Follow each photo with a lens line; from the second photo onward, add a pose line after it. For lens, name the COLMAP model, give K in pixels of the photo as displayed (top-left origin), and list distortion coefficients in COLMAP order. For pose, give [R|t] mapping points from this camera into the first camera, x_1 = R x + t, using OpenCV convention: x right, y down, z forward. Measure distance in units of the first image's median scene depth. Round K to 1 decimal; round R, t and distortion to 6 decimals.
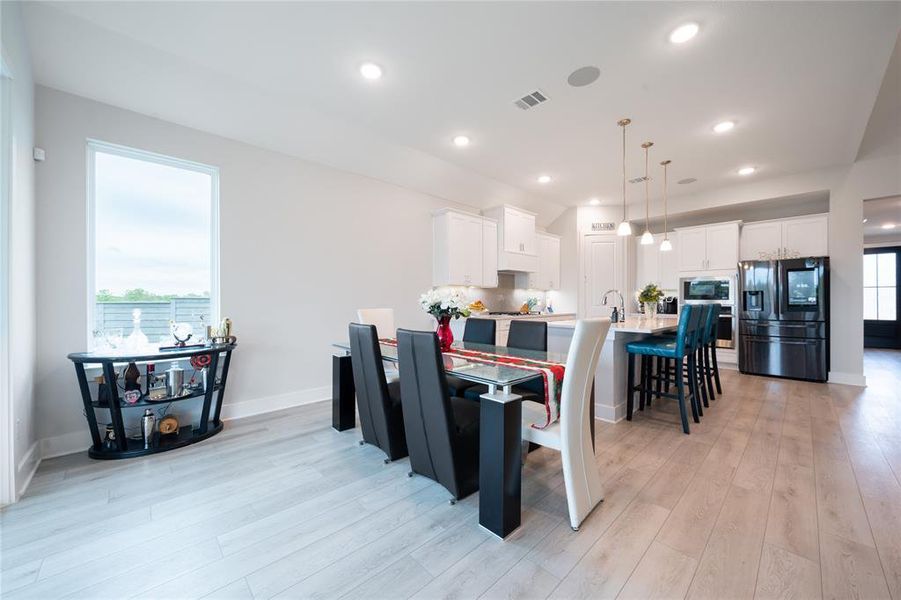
lens RADIAL K [[322.5, 0, 439.5], [0, 322.5, 298.8], [0, 0, 1]] dist [-0.009044, 0.000062]
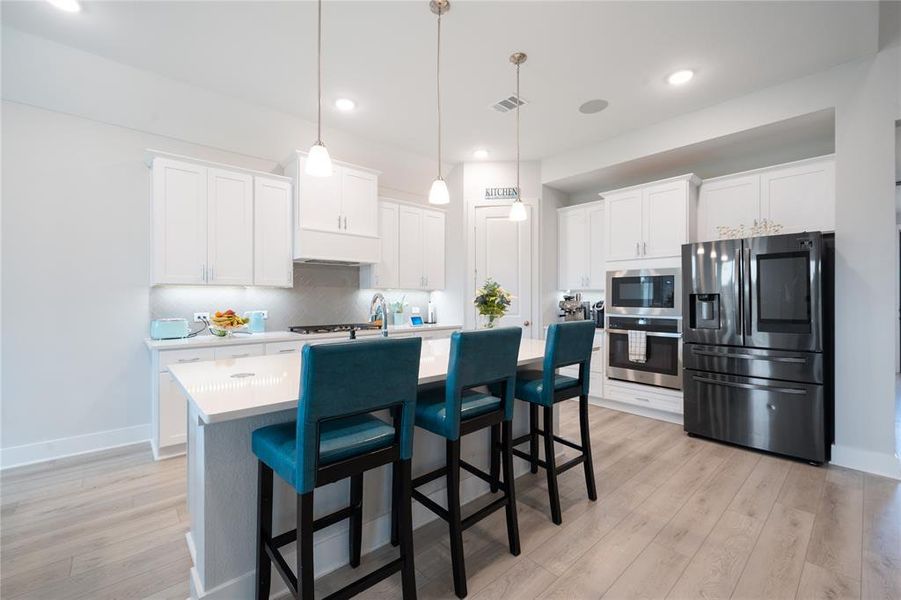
lens RADIAL K [[371.9, 0, 428.1], [0, 371.9, 296.5], [0, 0, 1]] dist [-0.004636, -0.000381]
pose [[0.999812, -0.000599, -0.019390, 0.457718], [0.000535, 0.999994, -0.003309, -0.015884], [0.019392, 0.003298, 0.999807, 0.298227]]
